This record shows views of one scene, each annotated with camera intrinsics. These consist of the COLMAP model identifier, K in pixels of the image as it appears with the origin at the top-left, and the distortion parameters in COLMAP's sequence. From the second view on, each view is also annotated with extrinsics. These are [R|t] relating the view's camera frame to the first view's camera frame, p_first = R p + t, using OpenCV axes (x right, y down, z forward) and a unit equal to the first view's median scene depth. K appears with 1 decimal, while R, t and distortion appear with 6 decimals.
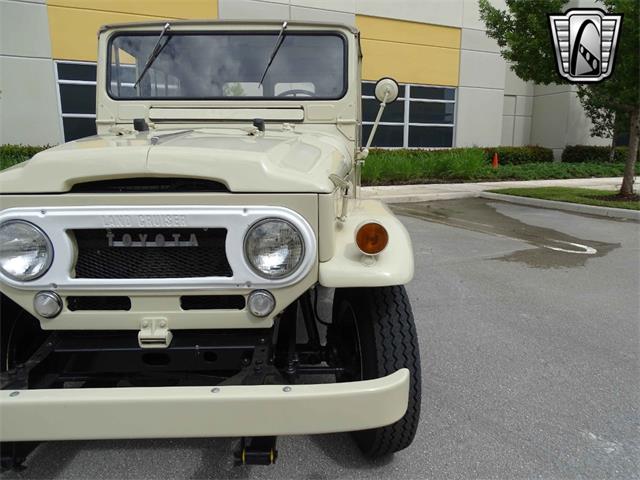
lens RADIAL K [[454.2, 0, 321.2], [0, 454.2, 239.3], [0, 0, 1]] dist [-0.000340, 0.001383]
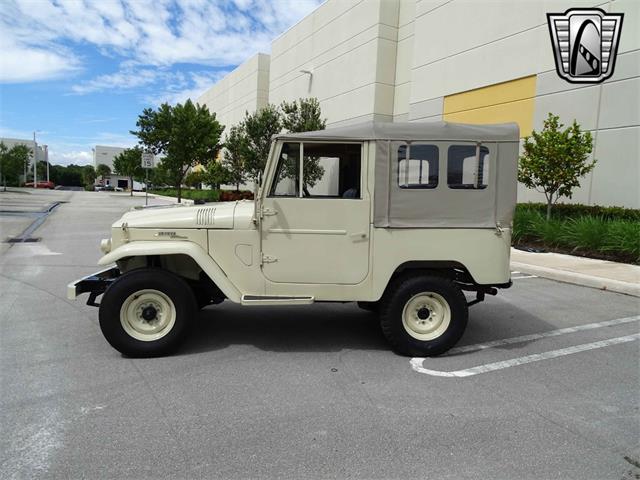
lens RADIAL K [[454.2, 0, 321.2], [0, 454.2, 239.3], [0, 0, 1]] dist [-0.000340, 0.001383]
pose [[0.072055, 0.102343, -0.992136, 1.551279], [-0.228689, 0.969917, 0.083442, -0.300004], [0.970829, 0.220879, 0.093292, 1.077090]]
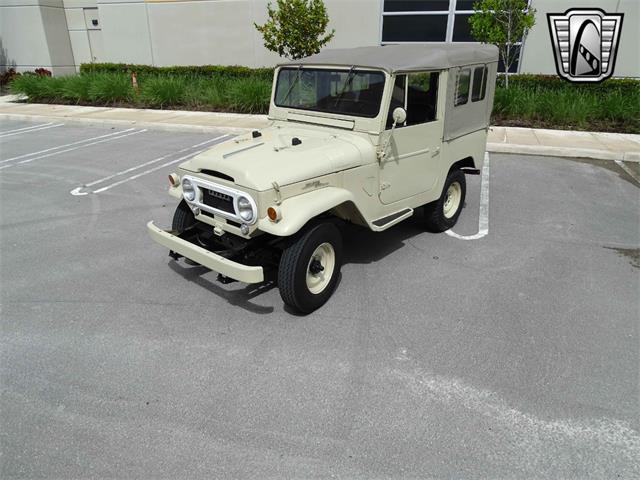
lens RADIAL K [[454.6, 0, 321.0], [0, 454.6, 240.5], [0, 0, 1]] dist [-0.001907, 0.000680]
pose [[0.743036, 0.262388, -0.615671, 0.975593], [-0.131308, 0.959215, 0.250328, -0.268235], [0.656244, -0.105160, 0.747185, -0.336458]]
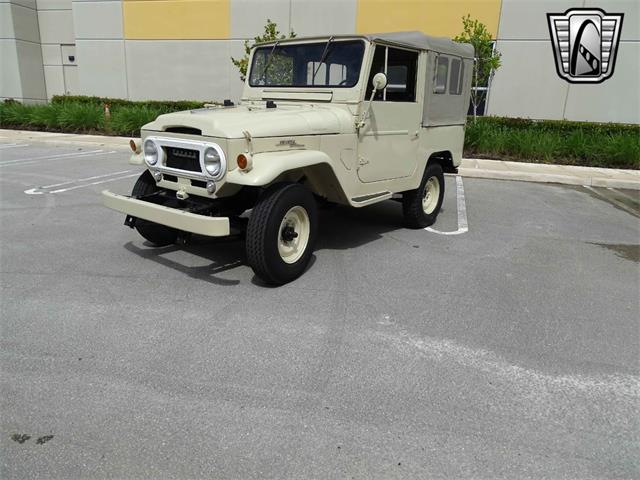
lens RADIAL K [[454.2, 0, 321.2], [0, 454.2, 239.3], [0, 0, 1]] dist [-0.000340, 0.001383]
pose [[0.777506, 0.202512, -0.595376, 0.950328], [-0.161916, 0.979278, 0.121645, 0.019731], [0.607674, 0.001821, 0.794185, -0.257336]]
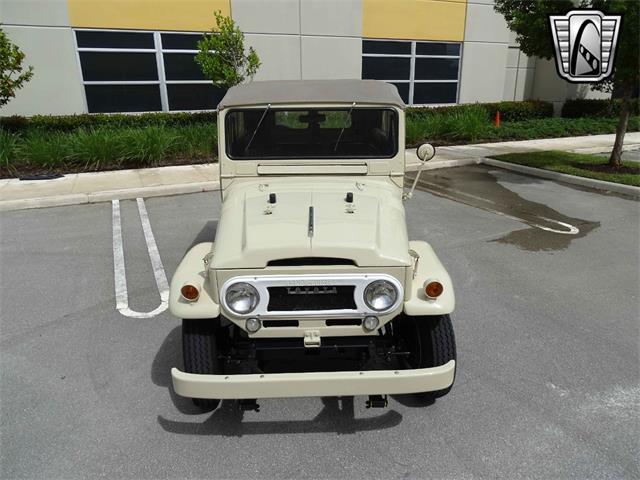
lens RADIAL K [[454.2, 0, 321.2], [0, 454.2, 239.3], [0, 0, 1]] dist [-0.000340, 0.001383]
pose [[0.999915, -0.011803, 0.005597, -0.189733], [0.010984, 0.991607, 0.128821, -0.239847], [-0.007071, -0.128748, 0.991652, -0.425930]]
